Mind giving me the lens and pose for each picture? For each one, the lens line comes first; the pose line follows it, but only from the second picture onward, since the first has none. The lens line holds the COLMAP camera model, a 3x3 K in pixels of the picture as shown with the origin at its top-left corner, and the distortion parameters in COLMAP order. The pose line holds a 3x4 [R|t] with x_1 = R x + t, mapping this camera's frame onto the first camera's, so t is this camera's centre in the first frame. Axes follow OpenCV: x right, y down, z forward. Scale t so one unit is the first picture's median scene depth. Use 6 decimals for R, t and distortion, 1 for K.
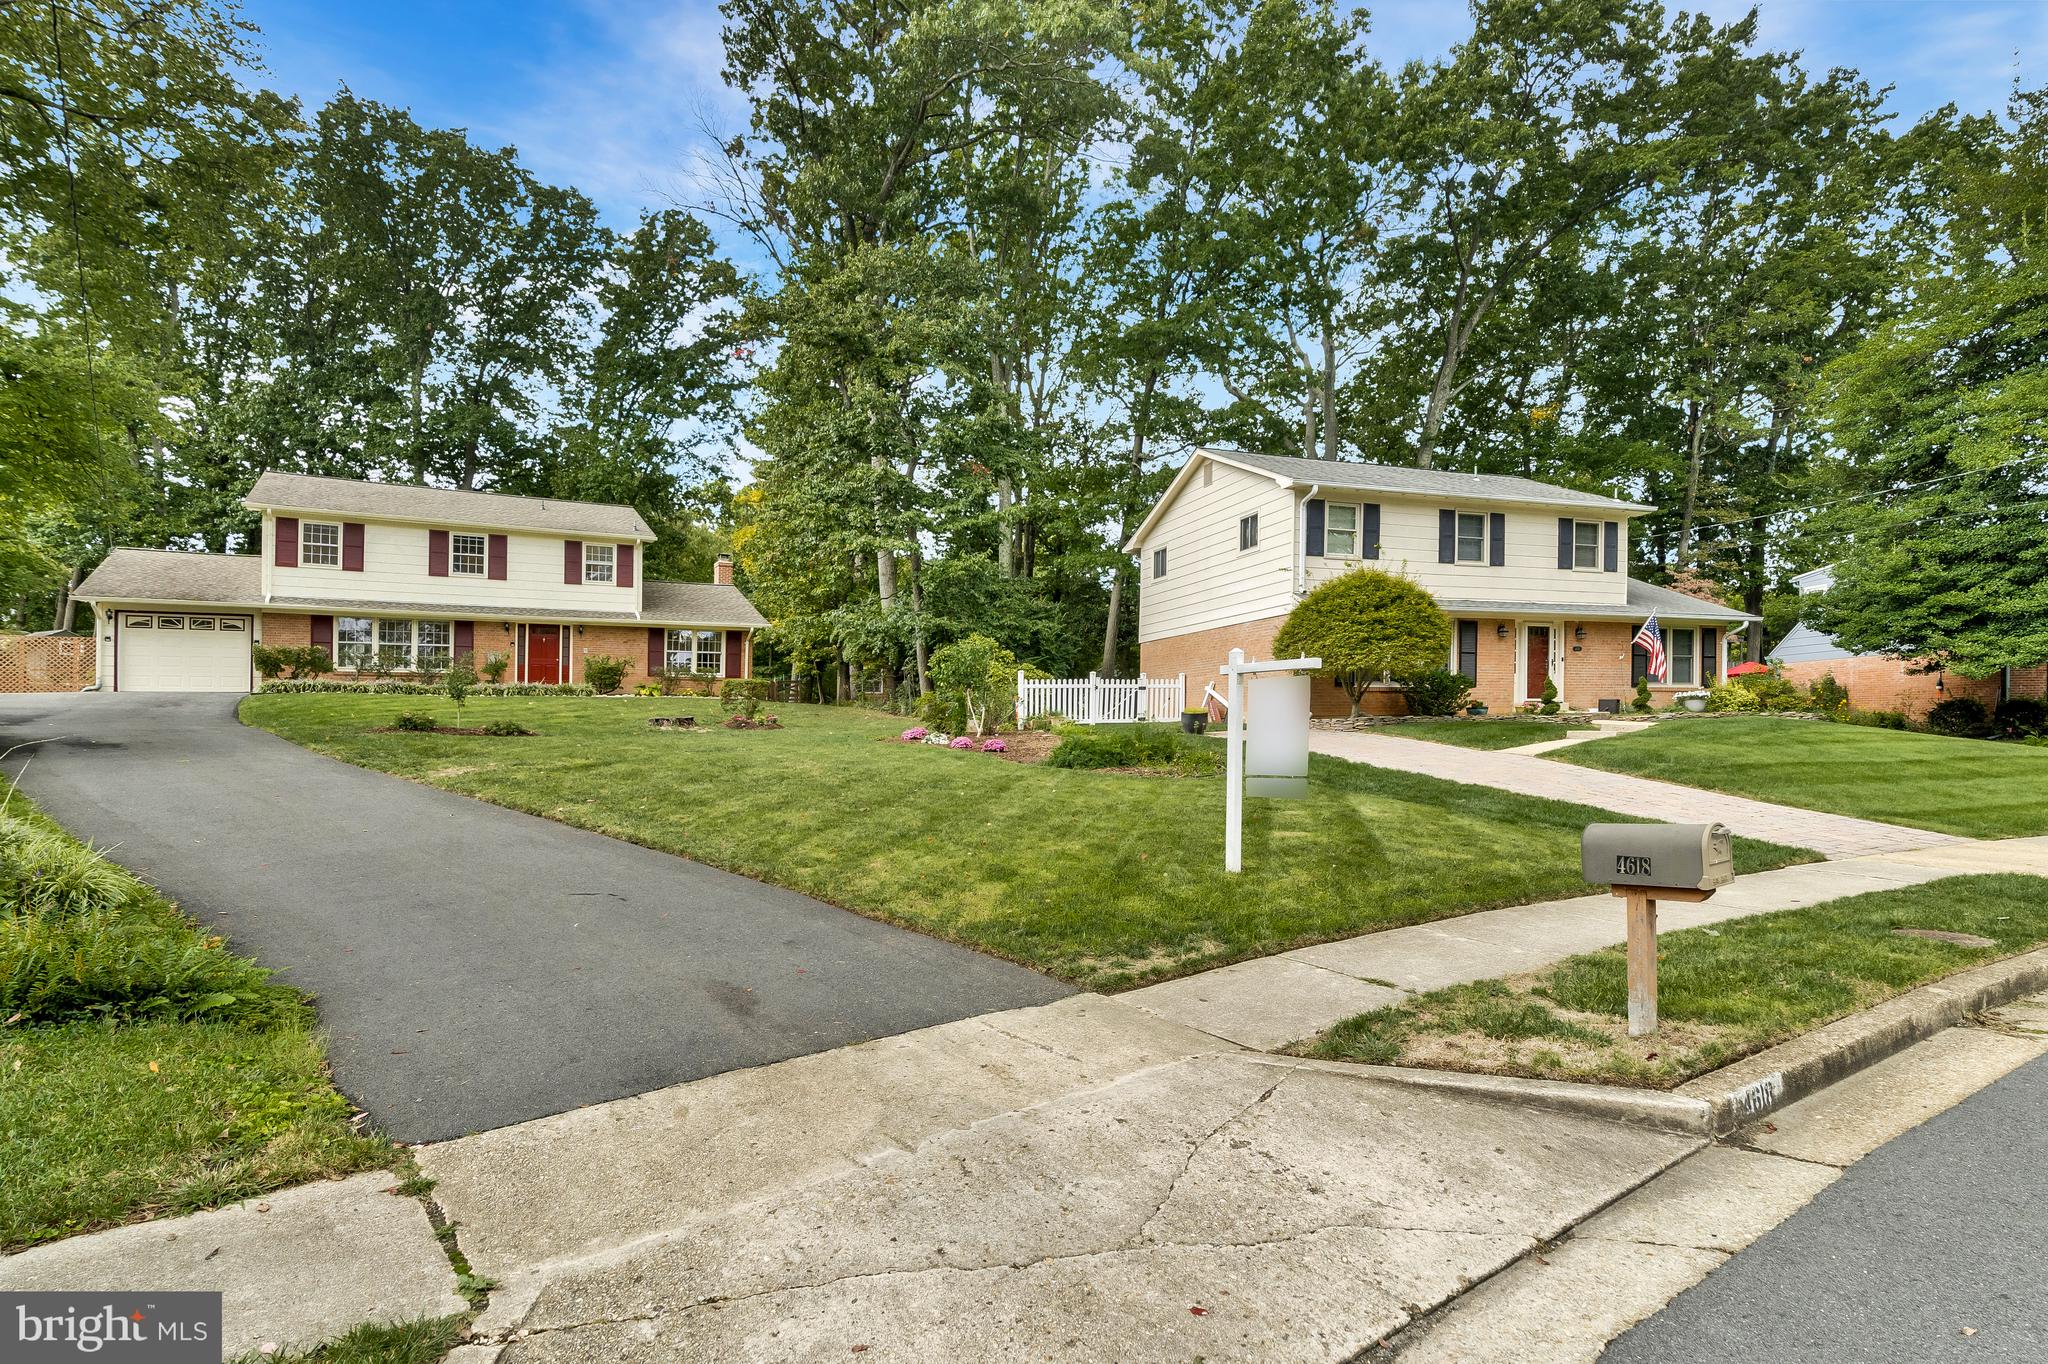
lens RADIAL K [[1052.0, 0, 1090.8], [0, 1052.0, 688.4], [0, 0, 1]] dist [-0.012691, -0.000165]
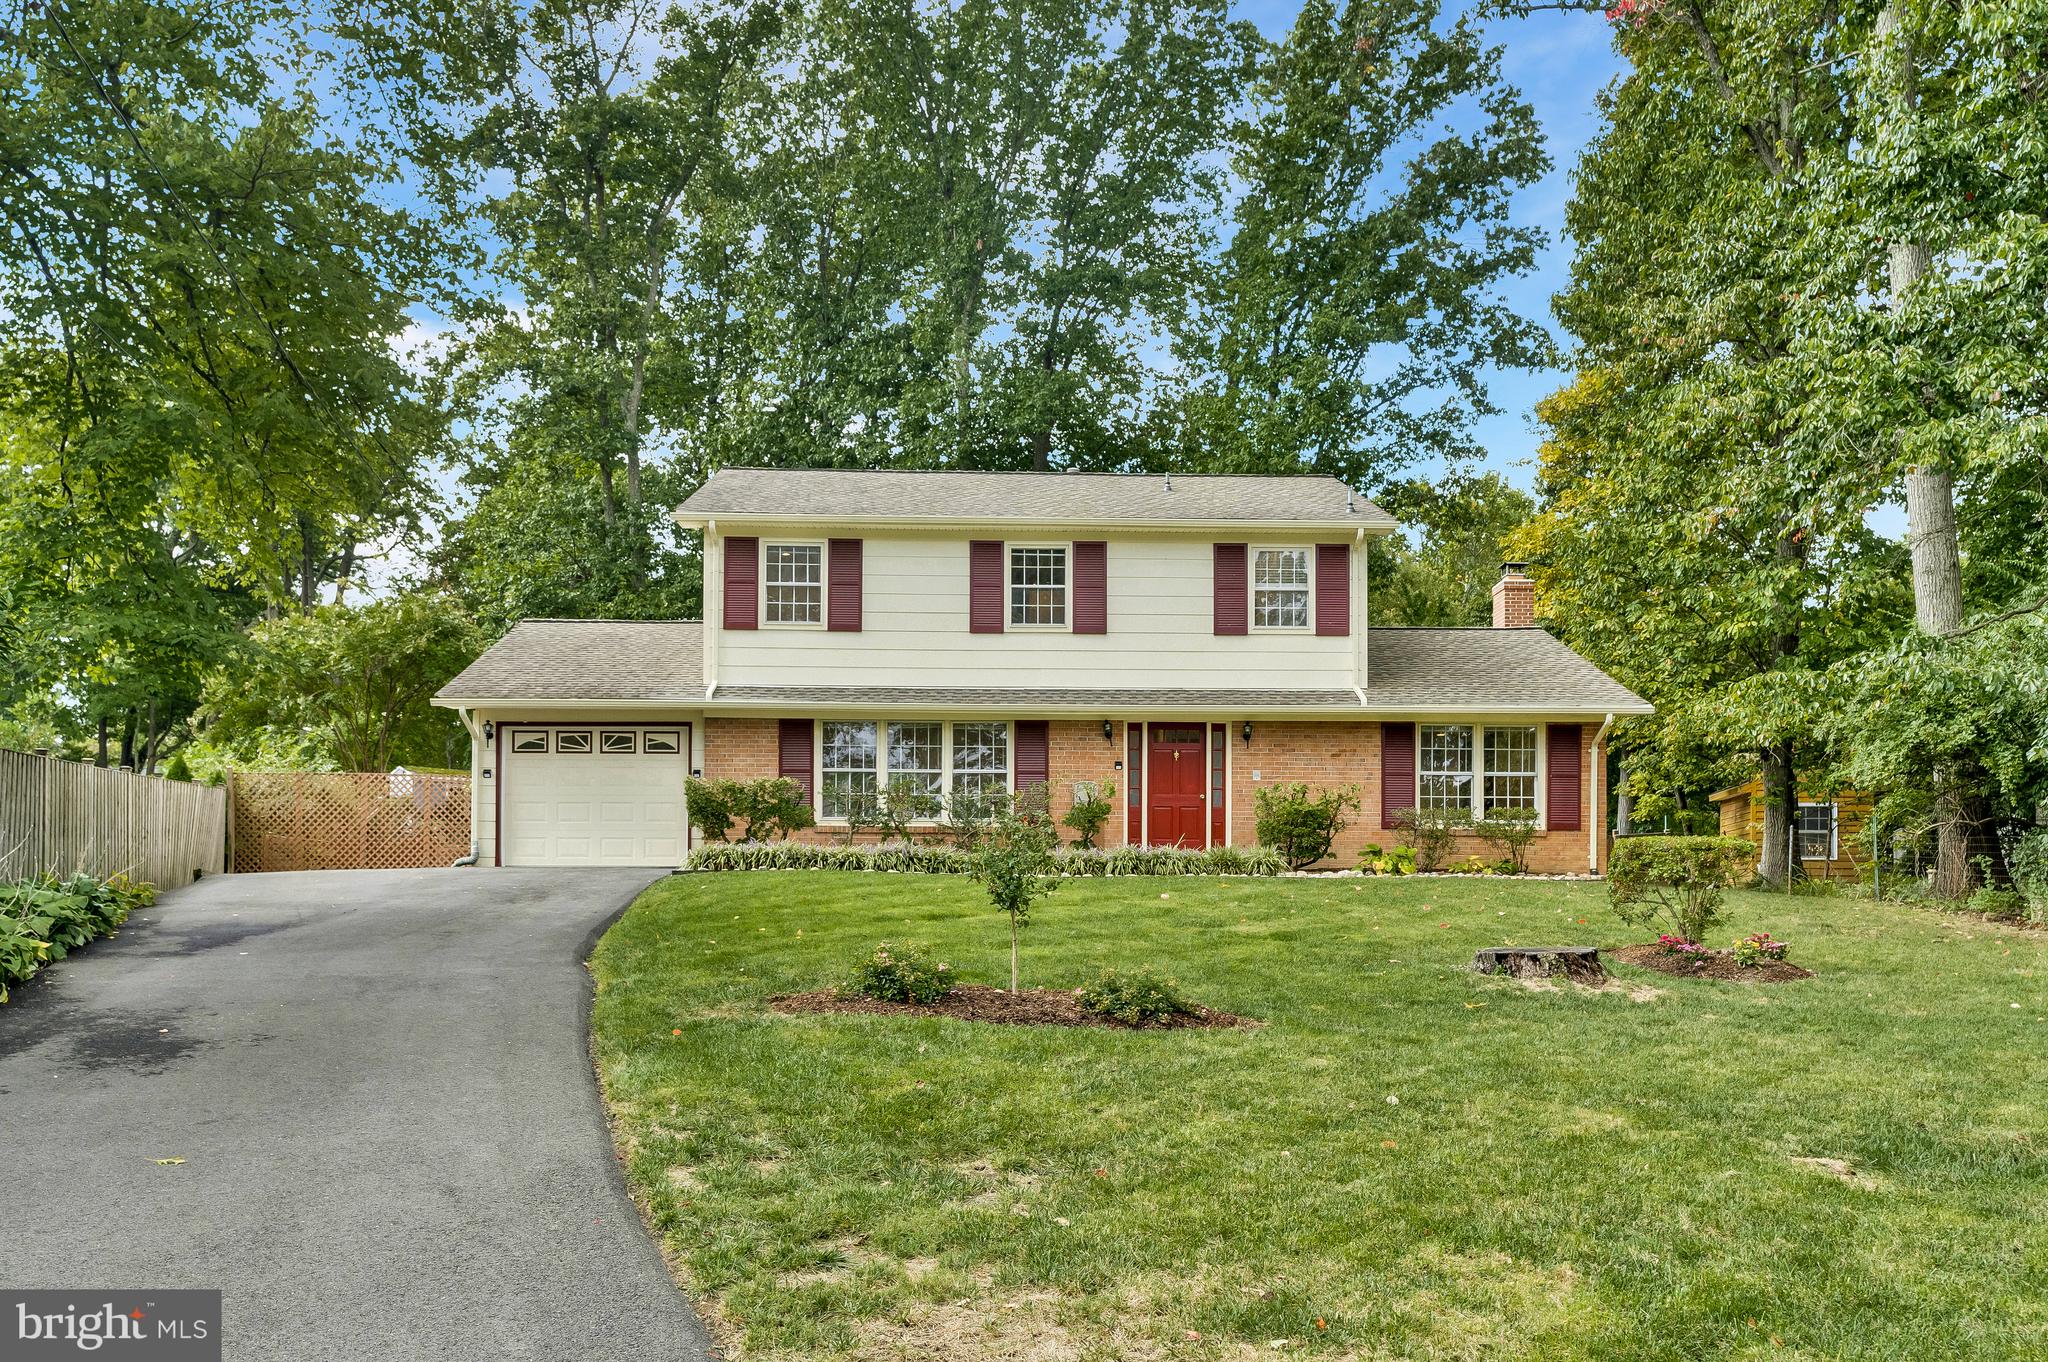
lens RADIAL K [[1800.5, 0, 1024.0], [0, 1800.5, 681.0], [0, 0, 1]] dist [-0.004188, -0.001483]
pose [[0.854611, -0.052186, -0.516639, -0.158315], [0.005734, 0.995825, -0.091103, -0.005719], [0.519236, 0.074895, 0.851343, 0.267792]]
